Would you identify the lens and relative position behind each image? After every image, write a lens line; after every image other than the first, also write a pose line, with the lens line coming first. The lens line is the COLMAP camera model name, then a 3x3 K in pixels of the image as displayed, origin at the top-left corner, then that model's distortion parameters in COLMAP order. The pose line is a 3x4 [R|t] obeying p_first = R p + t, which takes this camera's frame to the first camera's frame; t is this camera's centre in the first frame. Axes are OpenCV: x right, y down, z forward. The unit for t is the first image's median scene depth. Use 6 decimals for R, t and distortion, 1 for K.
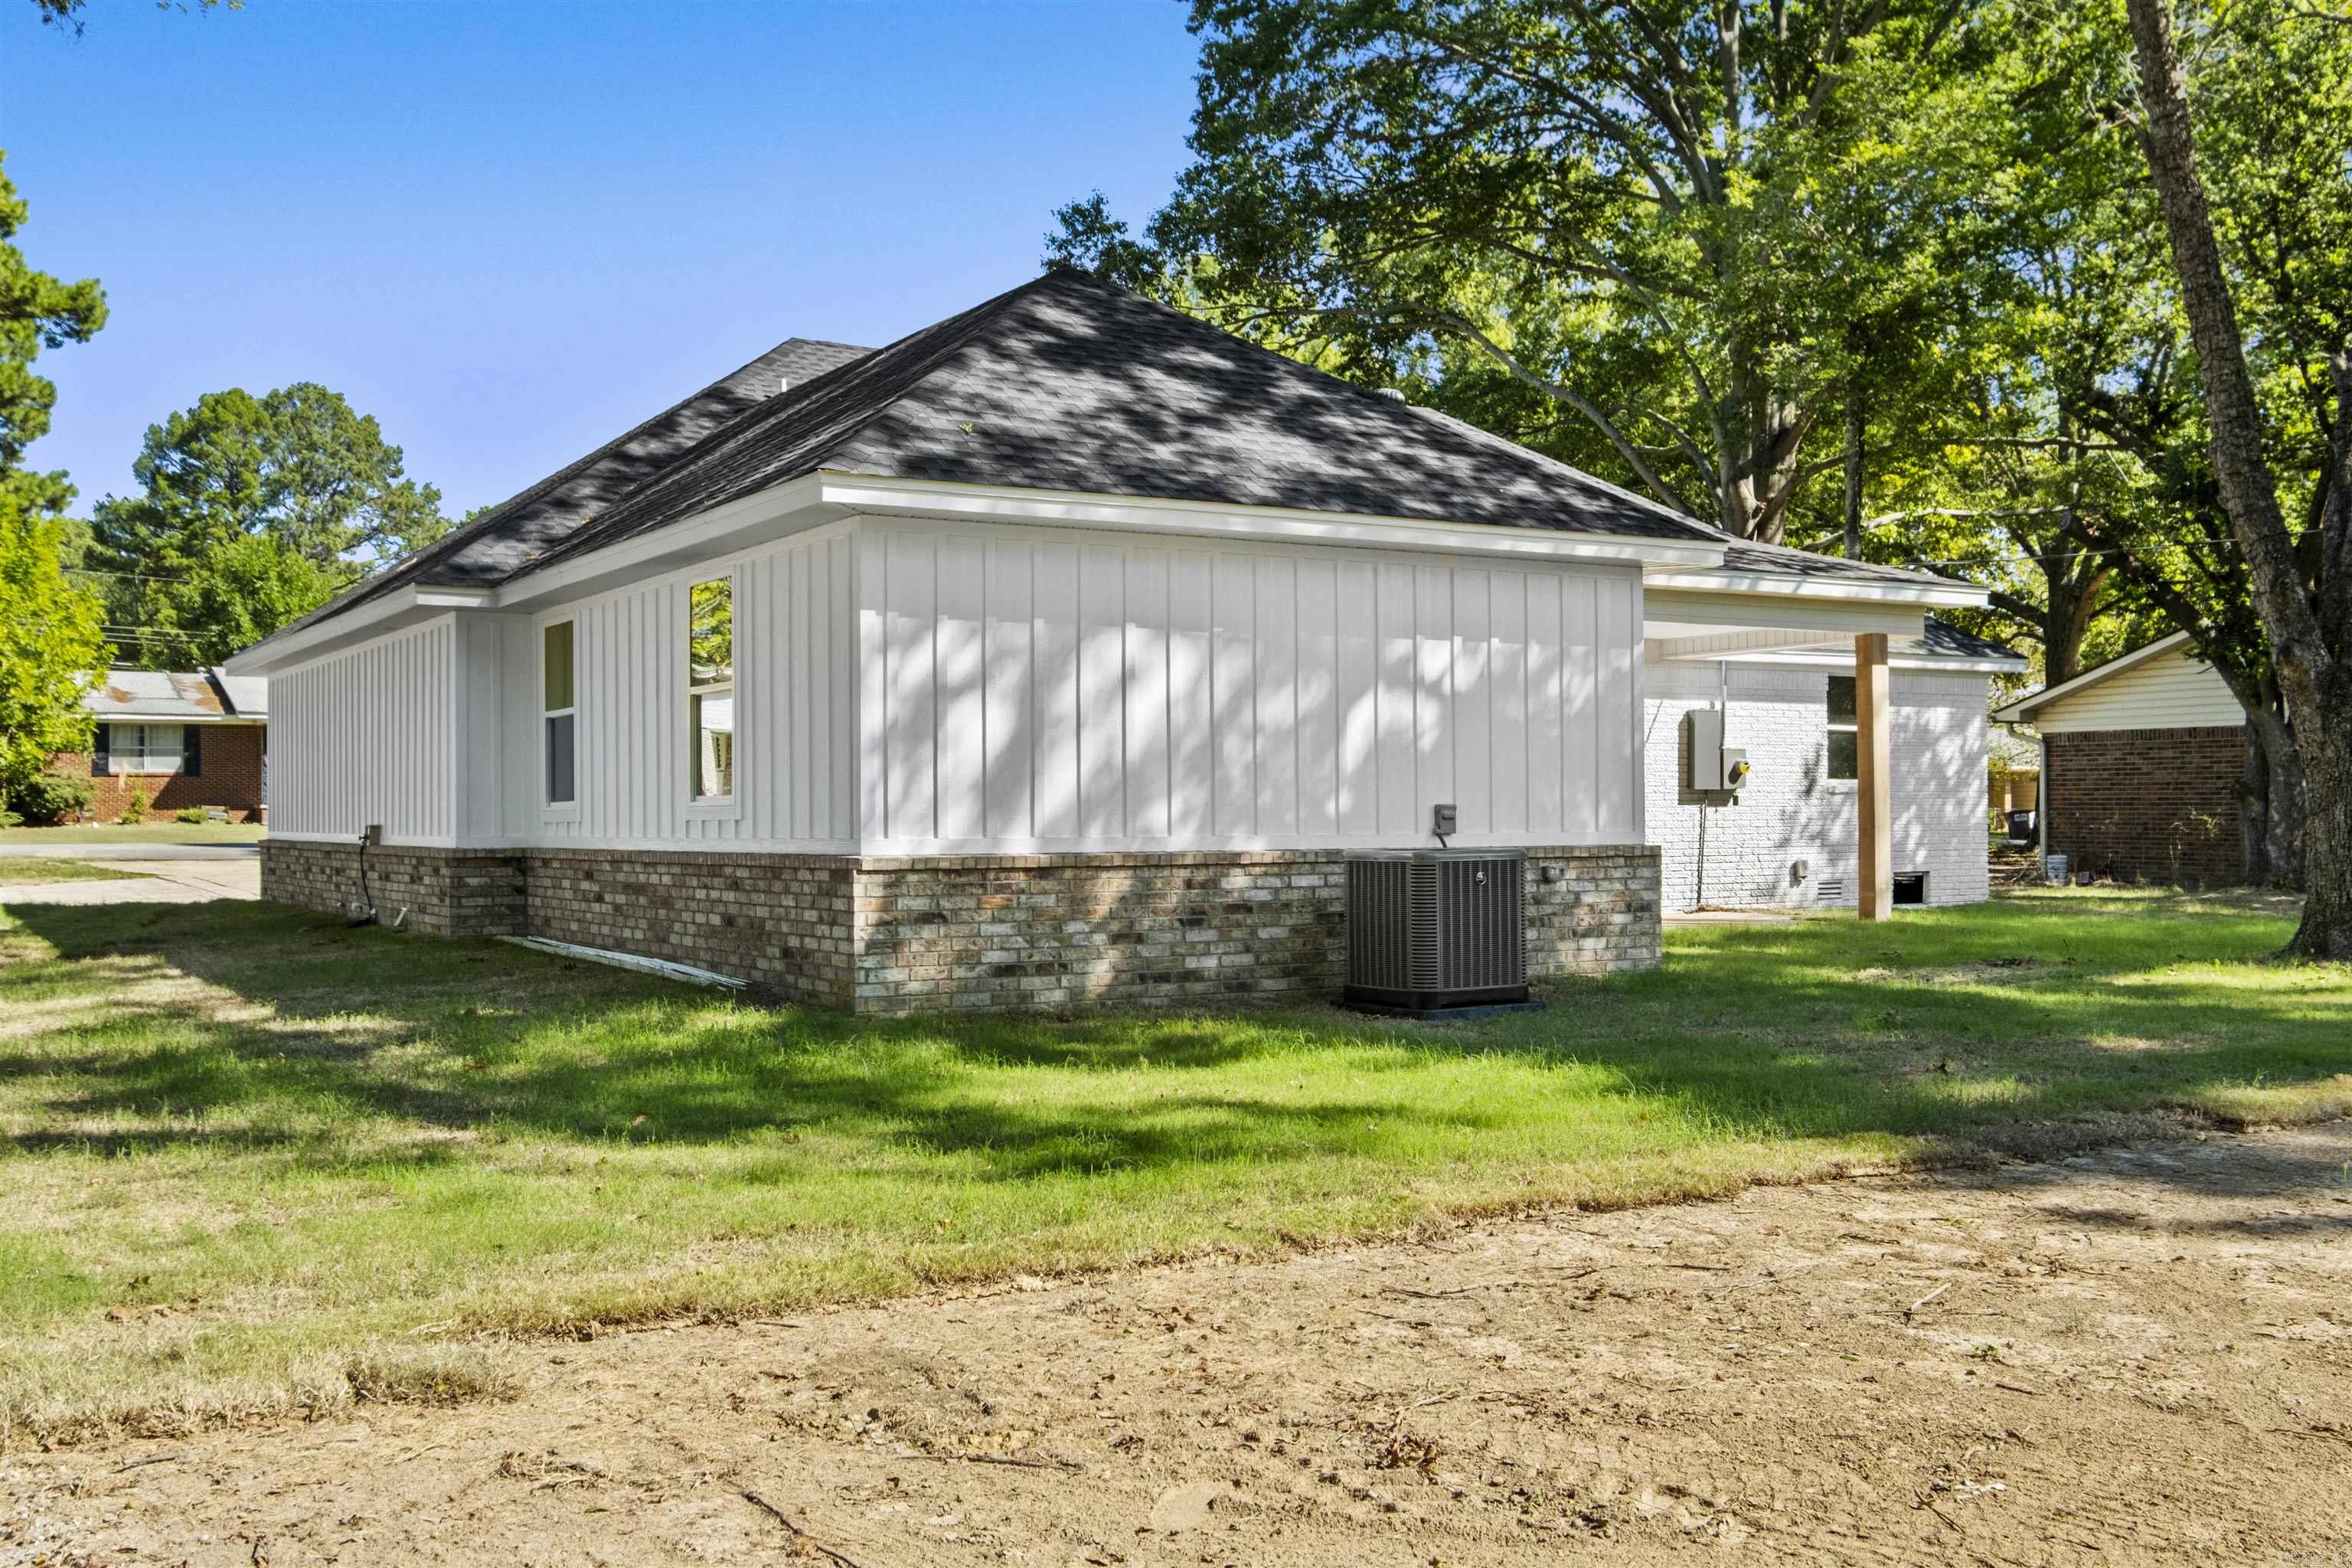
lens RADIAL K [[2207.0, 0, 1175.5], [0, 2207.0, 787.3], [0, 0, 1]] dist [0.000288, 0.000000]
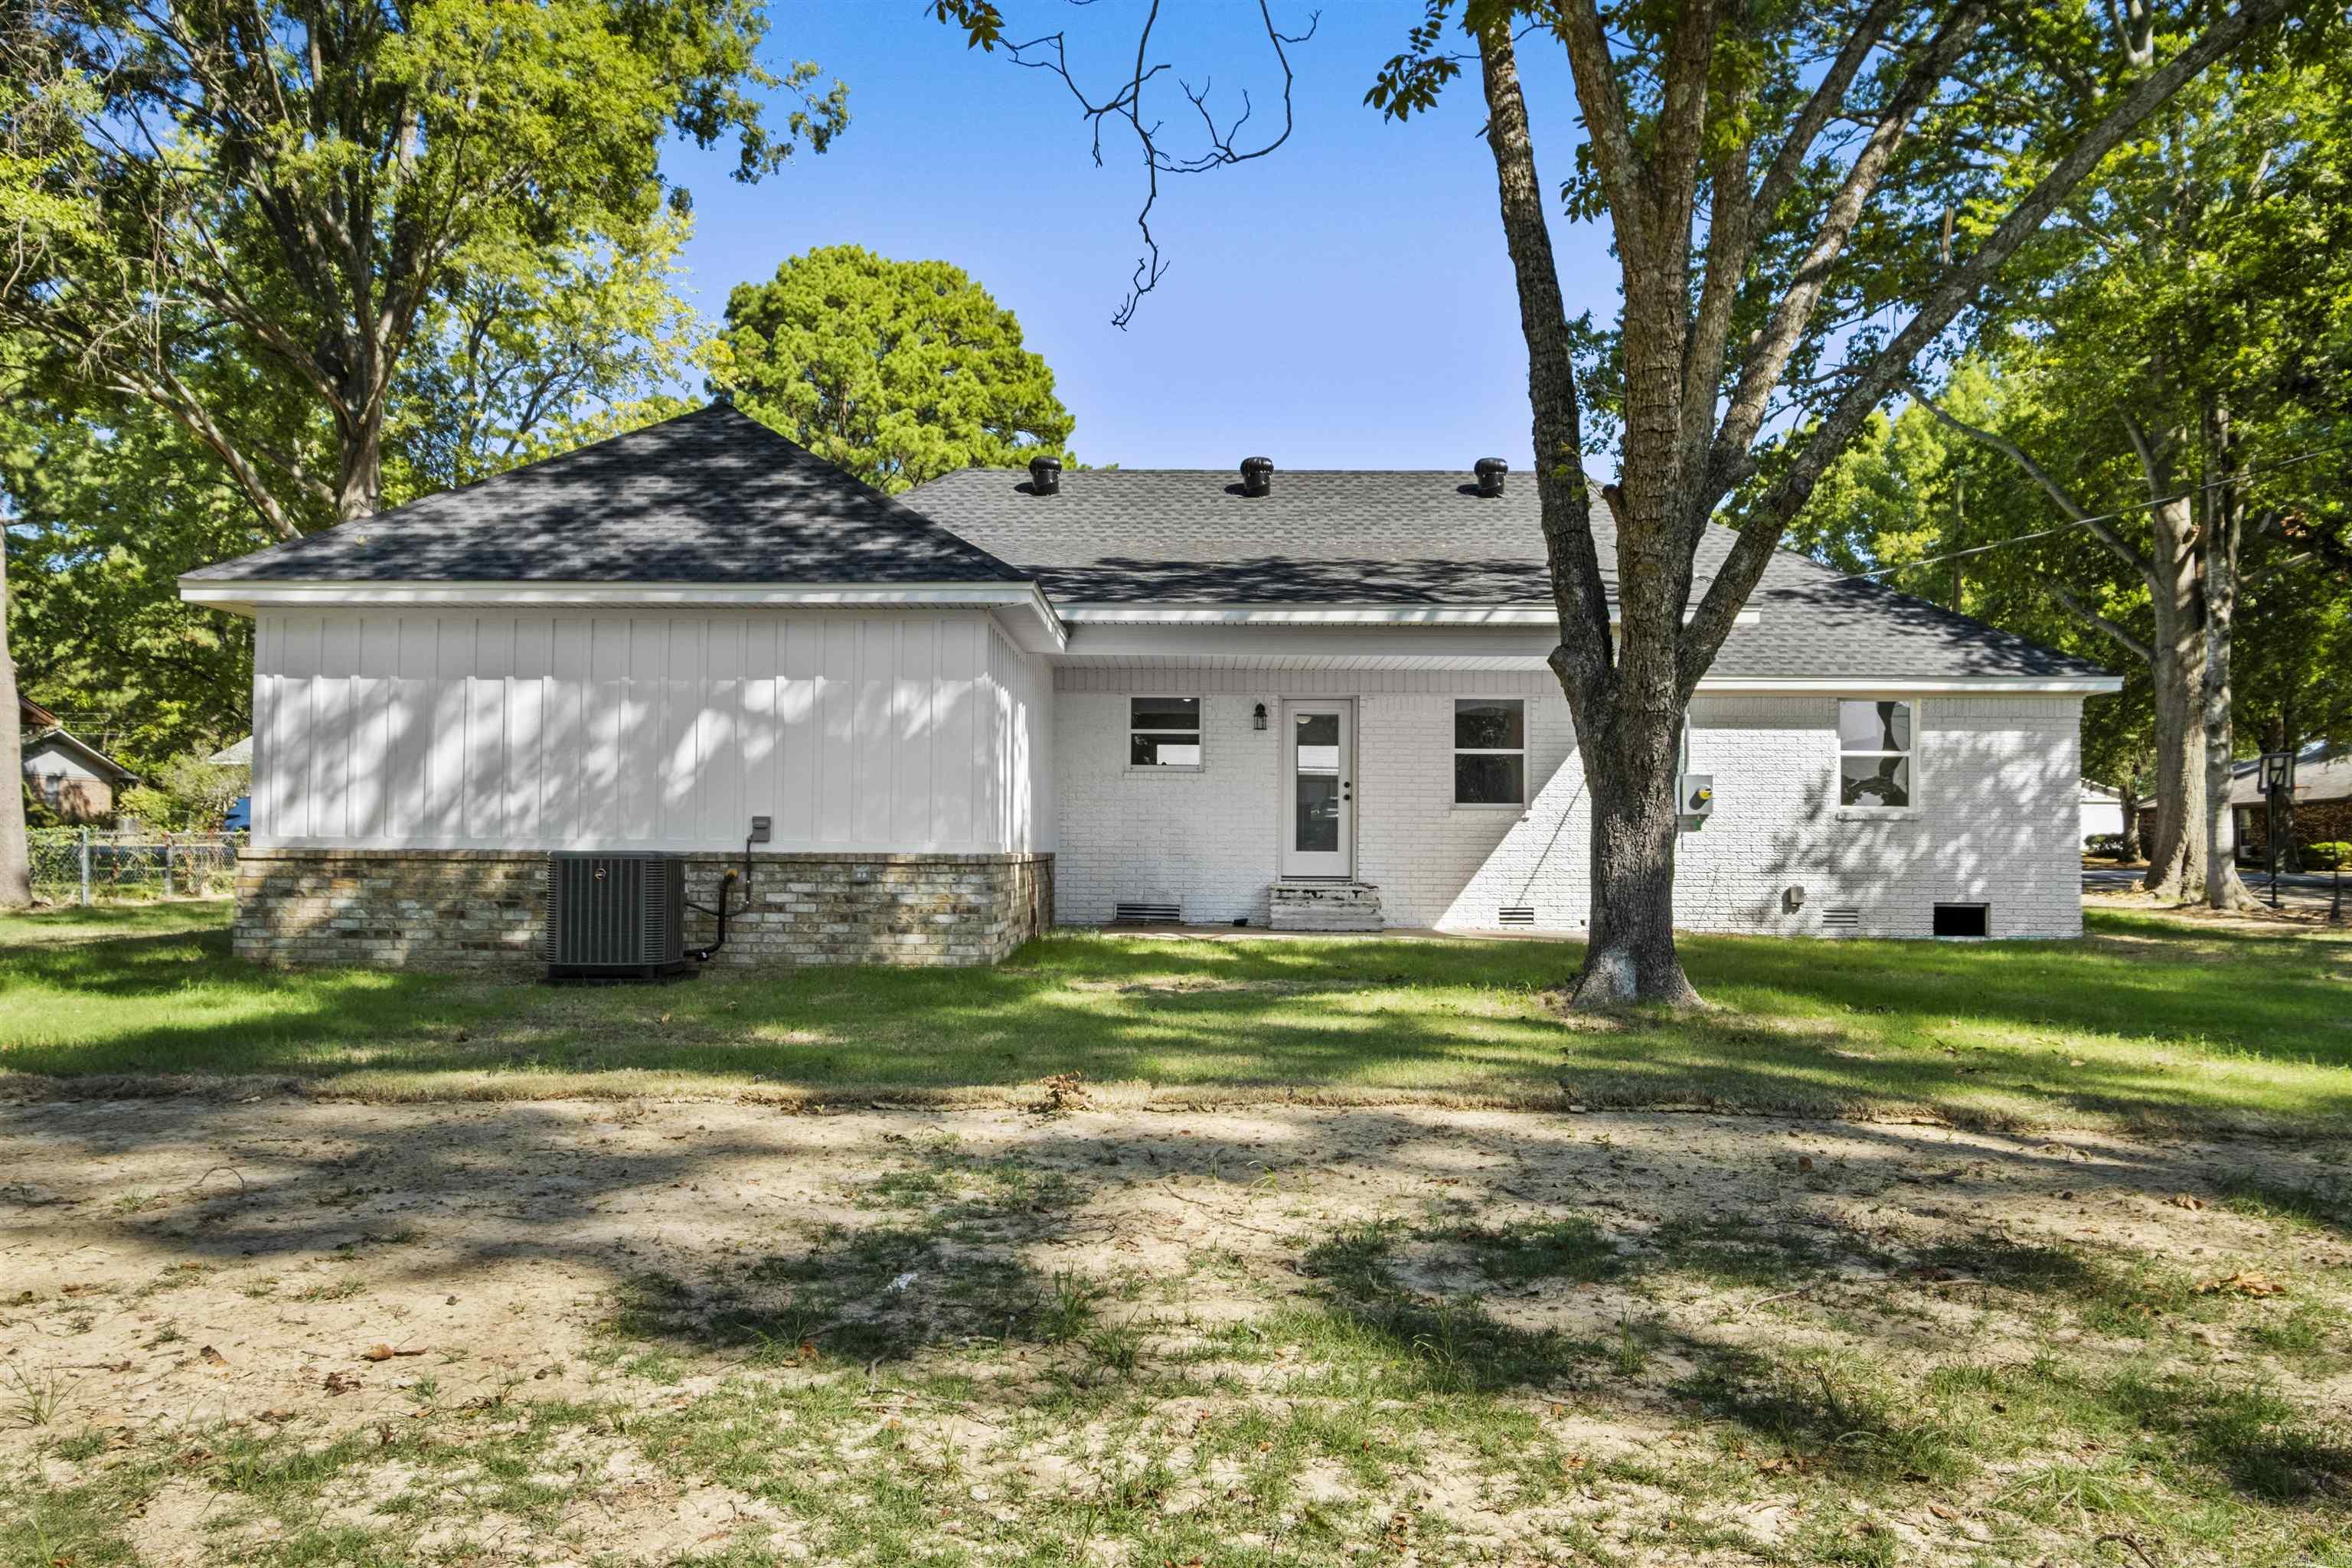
lens RADIAL K [[1740.1, 0, 1176.1], [0, 1740.1, 787.1], [0, 0, 1]] dist [0.005629, -0.000924]
pose [[0.848028, -0.002380, -0.529946, 0.463605], [-0.007795, 0.999826, -0.016964, 0.003739], [0.529894, 0.018517, 0.847862, 0.183232]]
